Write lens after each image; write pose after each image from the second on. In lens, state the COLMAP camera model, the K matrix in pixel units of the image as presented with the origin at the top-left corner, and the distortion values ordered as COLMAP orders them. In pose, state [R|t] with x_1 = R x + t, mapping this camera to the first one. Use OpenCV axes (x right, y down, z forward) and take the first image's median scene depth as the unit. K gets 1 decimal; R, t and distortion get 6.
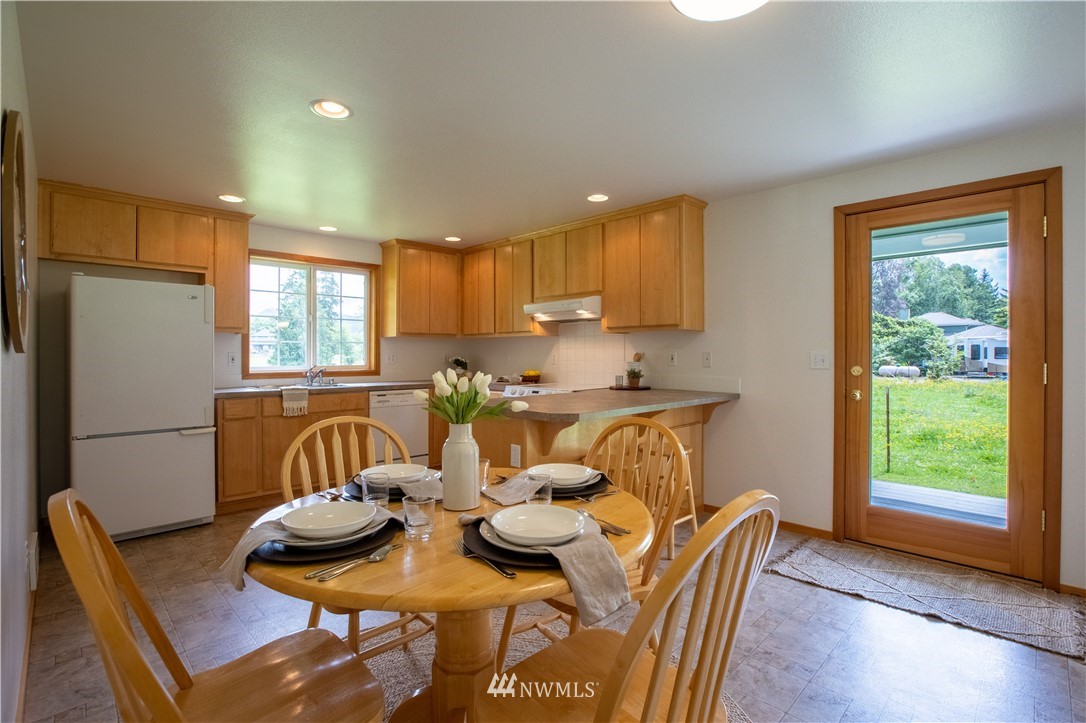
lens RADIAL K [[511.1, 0, 532.6], [0, 511.1, 354.8], [0, 0, 1]] dist [-0.031836, 0.000580]
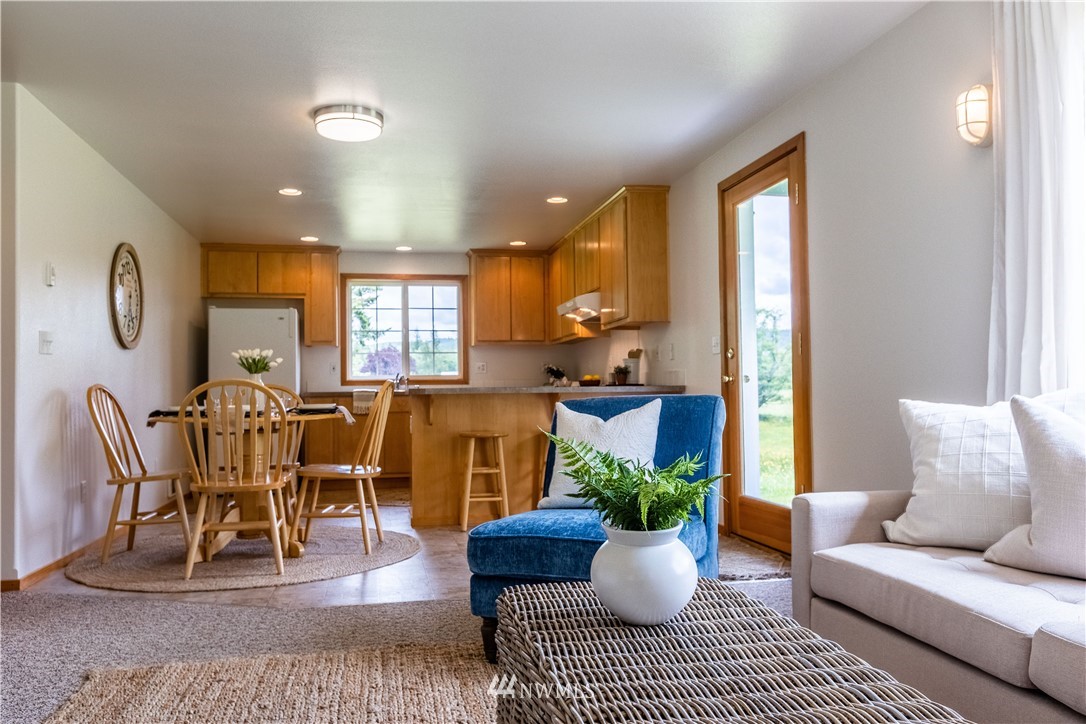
lens RADIAL K [[846.1, 0, 539.5], [0, 846.1, 367.8], [0, 0, 1]] dist [0.003675, 0.001374]
pose [[0.838877, -0.028501, -0.543574, 0.905536], [0.012769, 0.999384, -0.032694, 0.079619], [0.544171, 0.020485, 0.838724, -0.406524]]
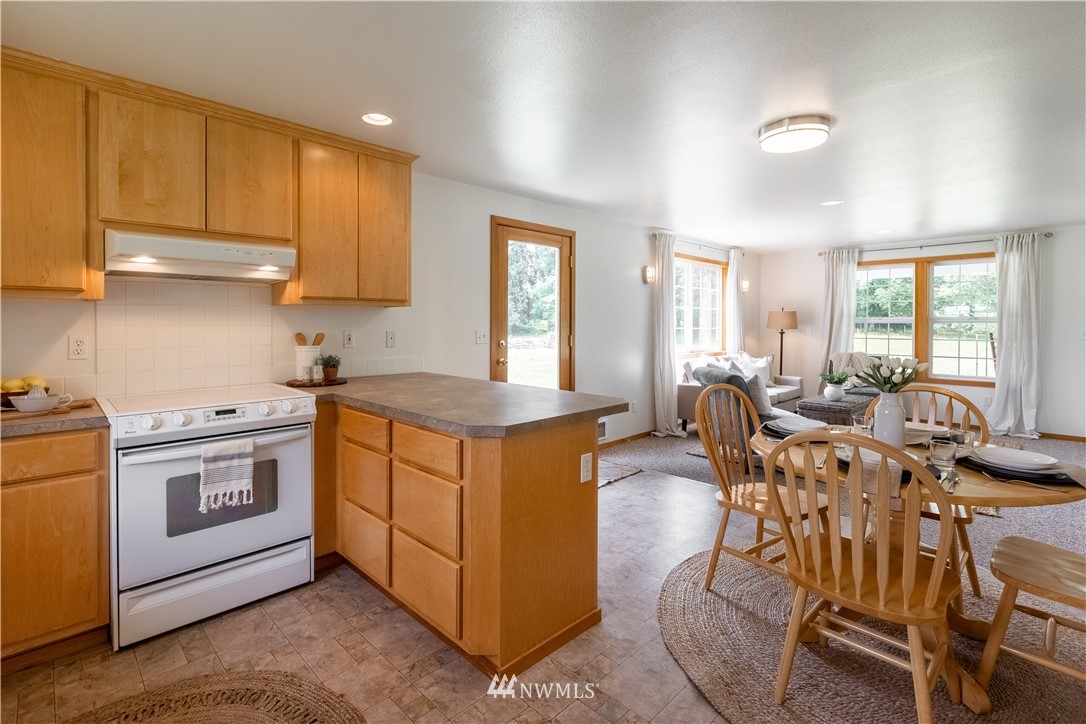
lens RADIAL K [[505.5, 0, 542.4], [0, 505.5, 325.9], [0, 0, 1]] dist [0.001996, 0.000046]
pose [[-0.025567, -0.009447, 0.999628, -0.522486], [0.002475, 0.999952, 0.009513, -0.020361], [-0.999670, 0.002718, -0.025543, 0.694205]]
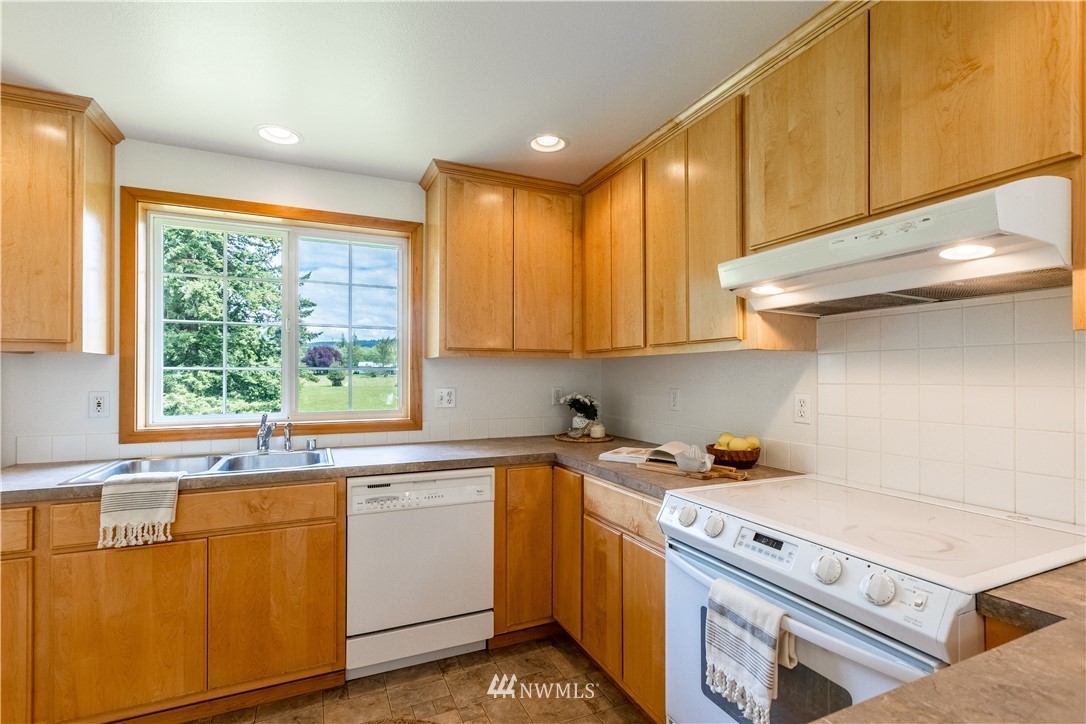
lens RADIAL K [[465.6, 0, 564.3], [0, 465.6, 376.2], [0, 0, 1]] dist [-0.001413, -0.000088]
pose [[0.961967, 0.002322, -0.273157, -0.036820], [-0.002757, 0.999995, -0.001211, -0.019355], [0.273153, 0.001918, 0.961969, 0.722498]]
